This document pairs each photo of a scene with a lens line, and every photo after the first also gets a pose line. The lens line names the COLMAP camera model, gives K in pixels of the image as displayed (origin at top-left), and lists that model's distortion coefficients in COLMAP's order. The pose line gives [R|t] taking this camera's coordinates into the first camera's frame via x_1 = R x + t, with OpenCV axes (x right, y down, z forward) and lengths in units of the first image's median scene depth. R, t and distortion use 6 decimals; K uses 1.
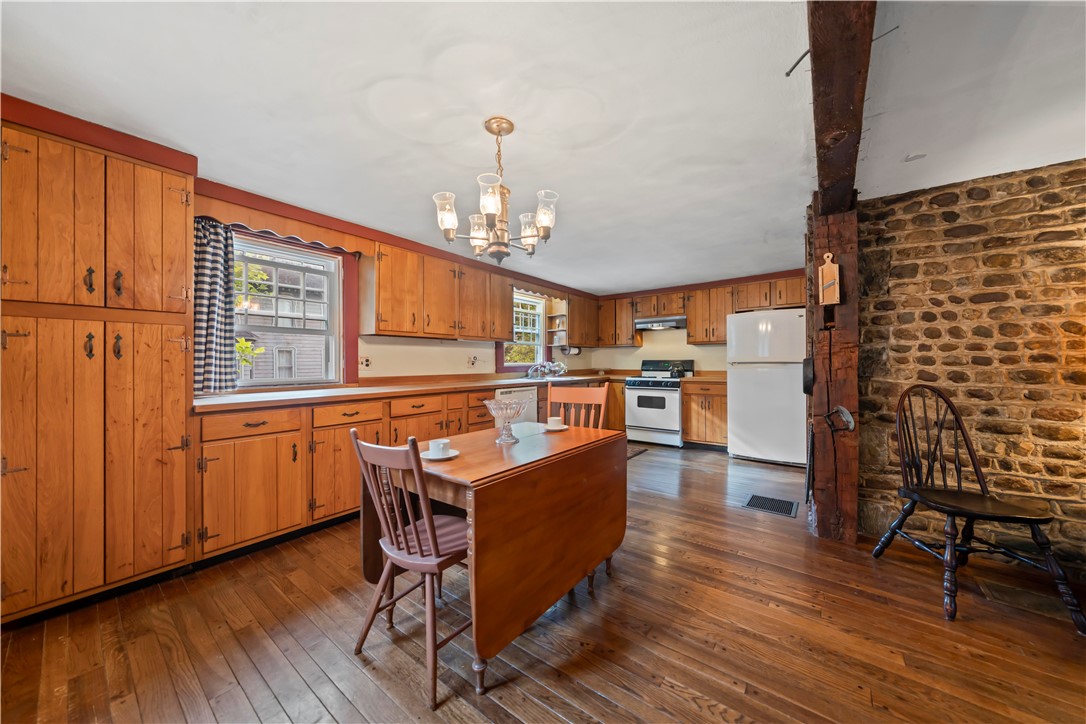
lens RADIAL K [[375.3, 0, 543.0], [0, 375.3, 362.0], [0, 0, 1]] dist [-0.005963, 0.002311]
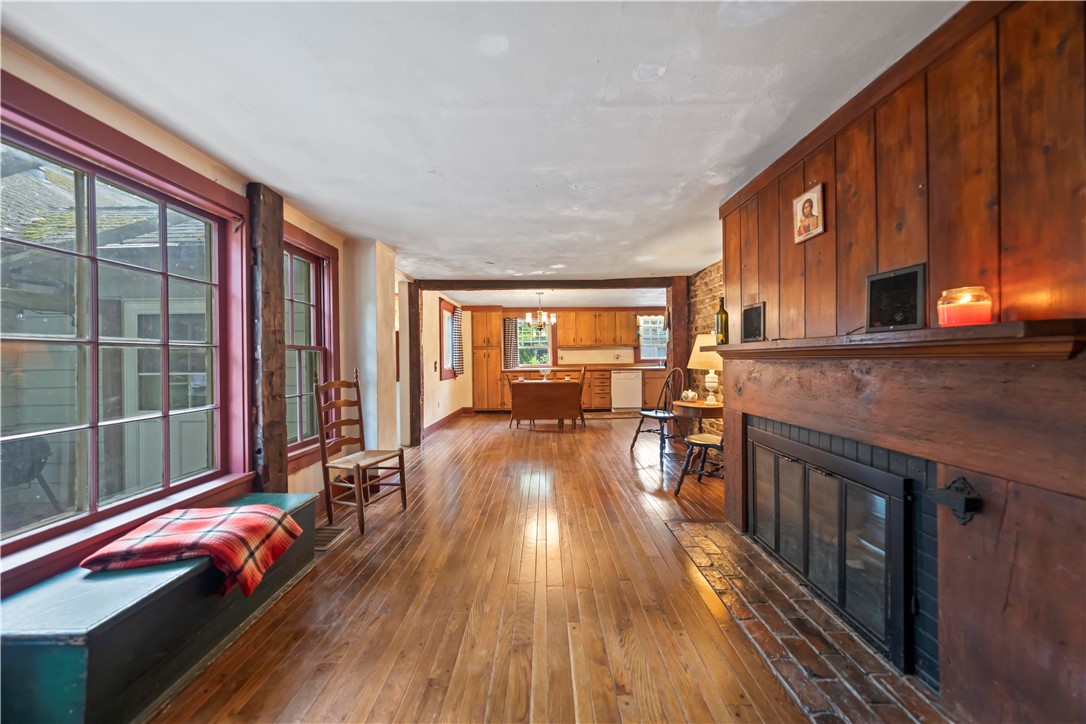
lens RADIAL K [[369.8, 0, 544.3], [0, 369.8, 359.8], [0, 0, 1]] dist [-0.001932, -0.000043]
pose [[0.608985, 0.000607, -0.793182, 2.172030], [0.011403, 0.999890, 0.009520, -0.016878], [0.793100, -0.014842, 0.608911, -0.903557]]
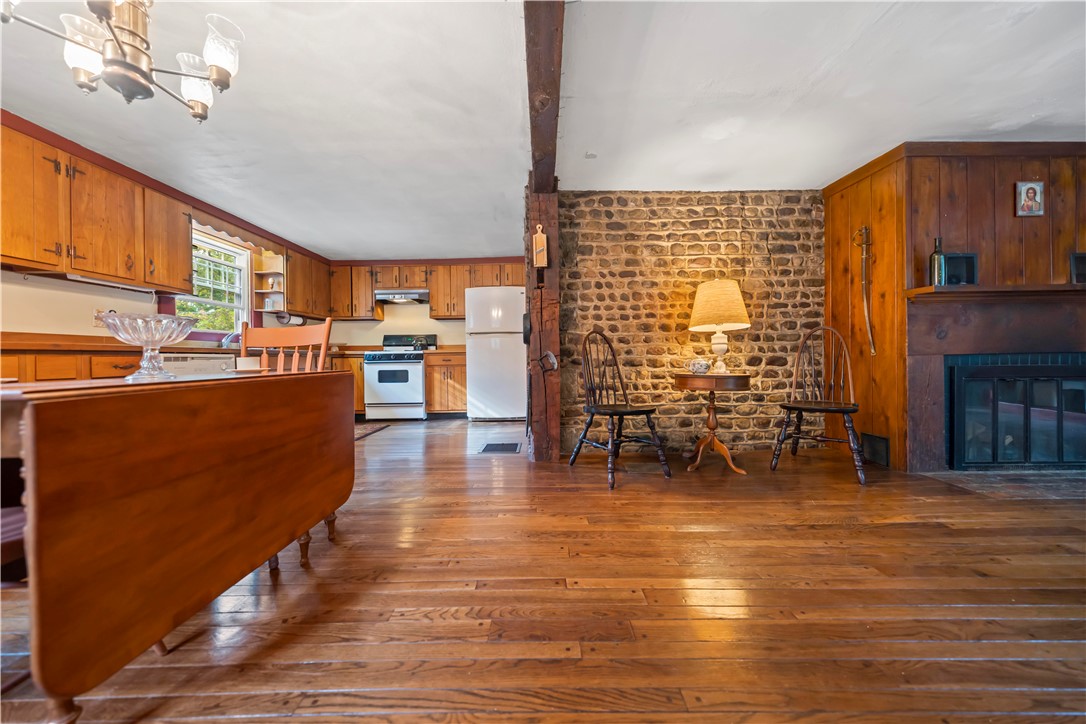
lens RADIAL K [[369.8, 0, 544.3], [0, 369.8, 359.8], [0, 0, 1]] dist [-0.001932, -0.000043]
pose [[0.792464, -0.011571, 0.609809, 0.047703], [0.008804, 0.999933, 0.007531, 0.147260], [-0.609856, -0.000599, 0.792512, 0.051133]]
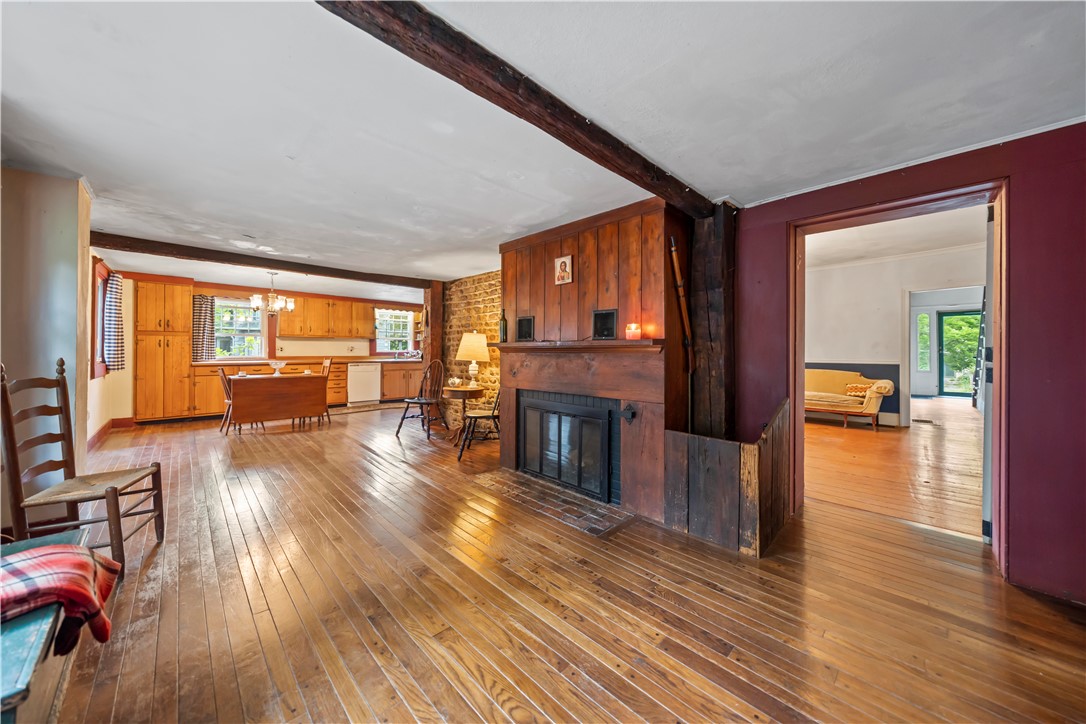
lens RADIAL K [[375.1, 0, 541.7], [0, 375.1, 350.7], [0, 0, 1]] dist [-0.000492, 0.000146]
pose [[0.989006, 0.009135, -0.147593, 2.016354], [-0.008655, 0.999955, 0.003892, -0.017241], [0.147622, -0.002572, 0.989041, -1.371483]]
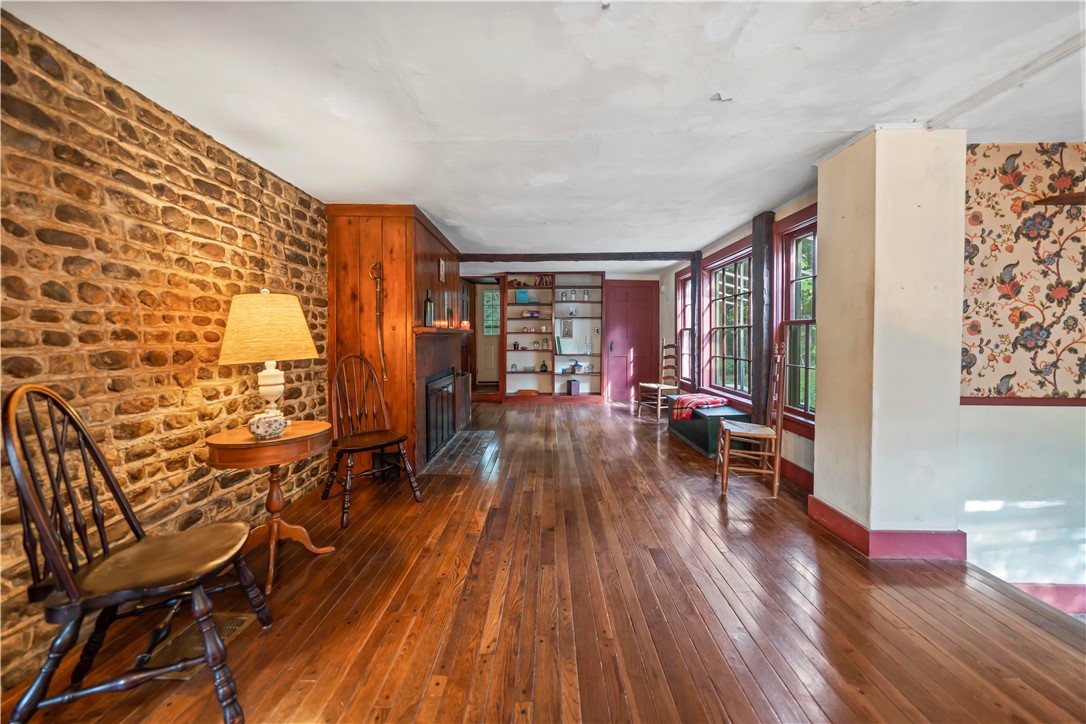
lens RADIAL K [[385.0, 0, 542.5], [0, 385.0, 344.1], [0, 0, 1]] dist [-0.000352, -0.000007]
pose [[-0.596404, -0.010459, 0.802617, 0.180772], [0.002394, 0.999887, 0.014808, -0.001454], [-0.802681, 0.010753, -0.596311, 0.727839]]
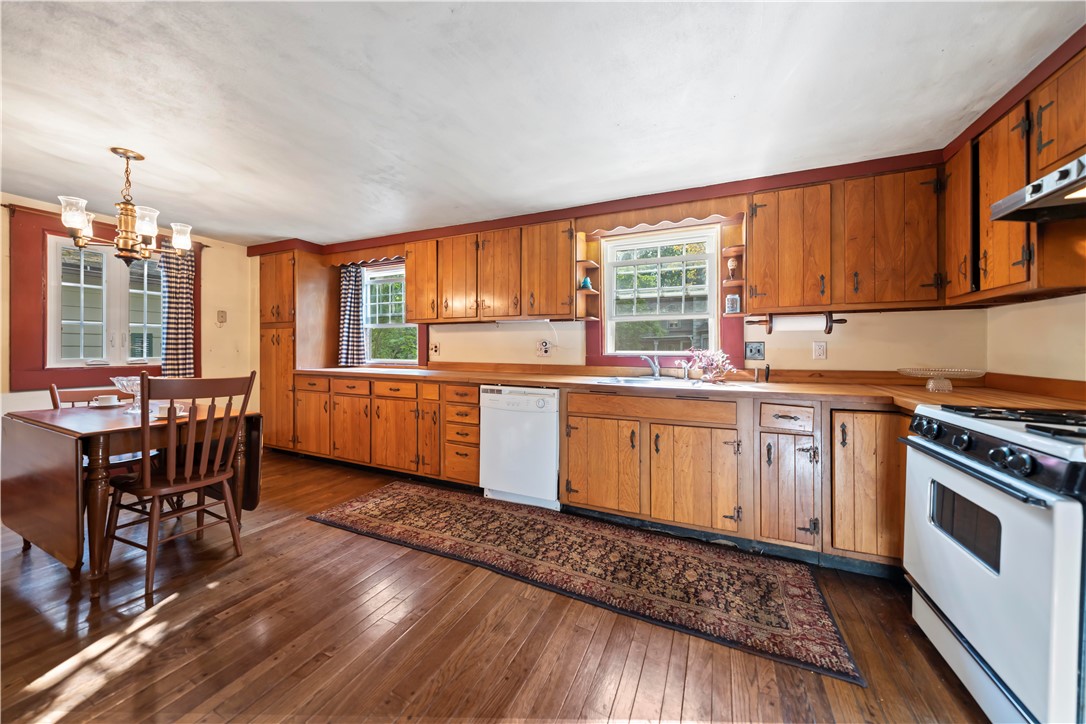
lens RADIAL K [[375.1, 0, 541.7], [0, 375.1, 350.7], [0, 0, 1]] dist [-0.000492, 0.000146]
pose [[0.217485, 0.005012, -0.976051, 1.092104], [-0.005727, 0.999976, 0.003859, 0.001891], [0.976047, 0.004750, 0.217508, 1.635853]]
